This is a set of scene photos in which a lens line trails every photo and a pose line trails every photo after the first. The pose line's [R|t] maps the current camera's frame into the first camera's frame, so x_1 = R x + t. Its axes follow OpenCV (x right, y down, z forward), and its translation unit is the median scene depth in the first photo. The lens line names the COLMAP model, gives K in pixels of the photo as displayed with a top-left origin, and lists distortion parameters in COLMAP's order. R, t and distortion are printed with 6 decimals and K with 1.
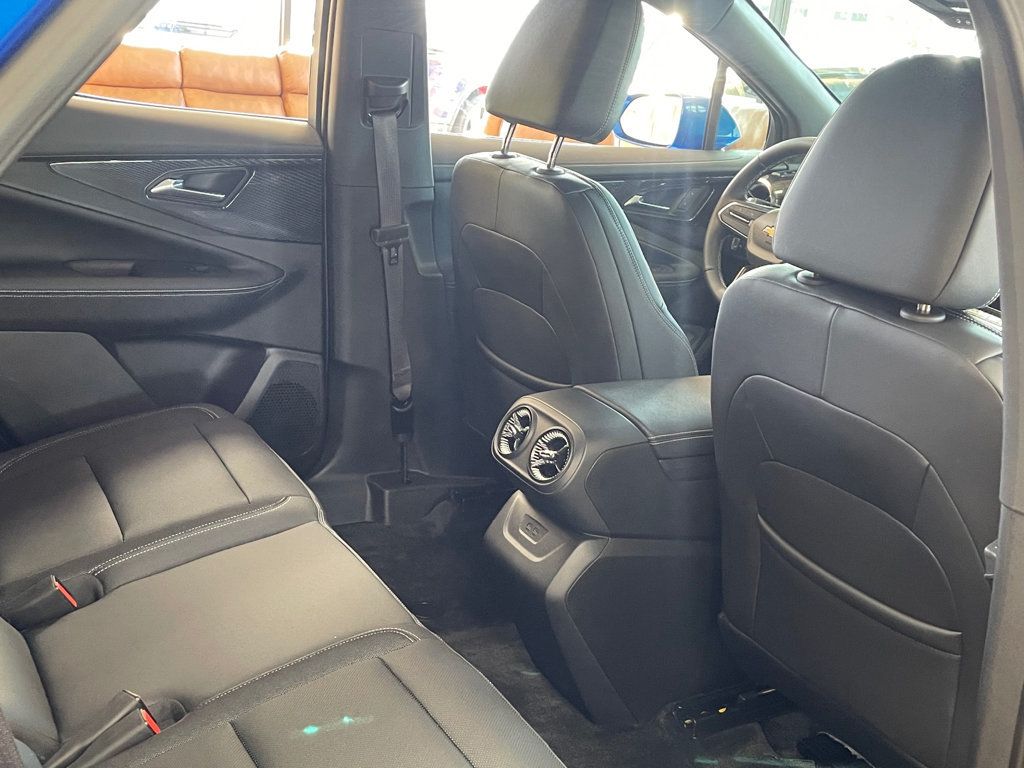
lens RADIAL K [[1136.3, 0, 512.0], [0, 1136.3, 384.0], [0, 0, 1]] dist [0.071662, -0.008408]
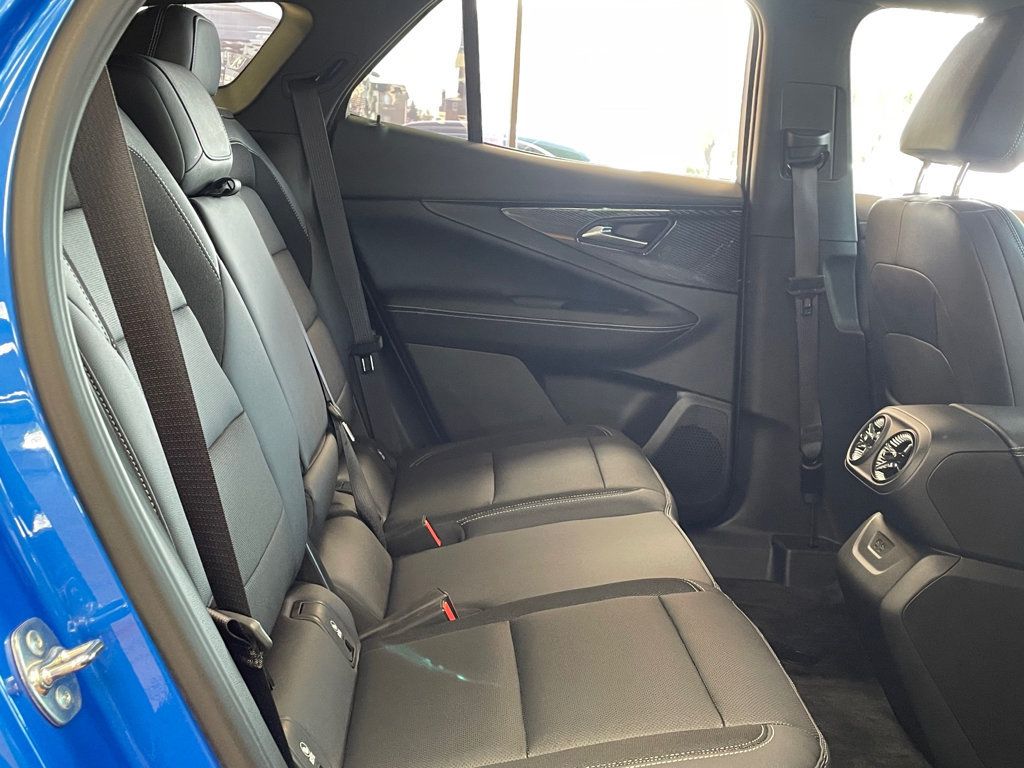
lens RADIAL K [[1154.7, 0, 512.0], [0, 1154.7, 384.0], [0, 0, 1]] dist [0.025842, 0.038337]
pose [[0.886736, 0.045113, -0.460069, 0.144260], [-0.118424, 0.984185, -0.131743, 0.125868], [0.446850, 0.171304, 0.878055, 0.000799]]
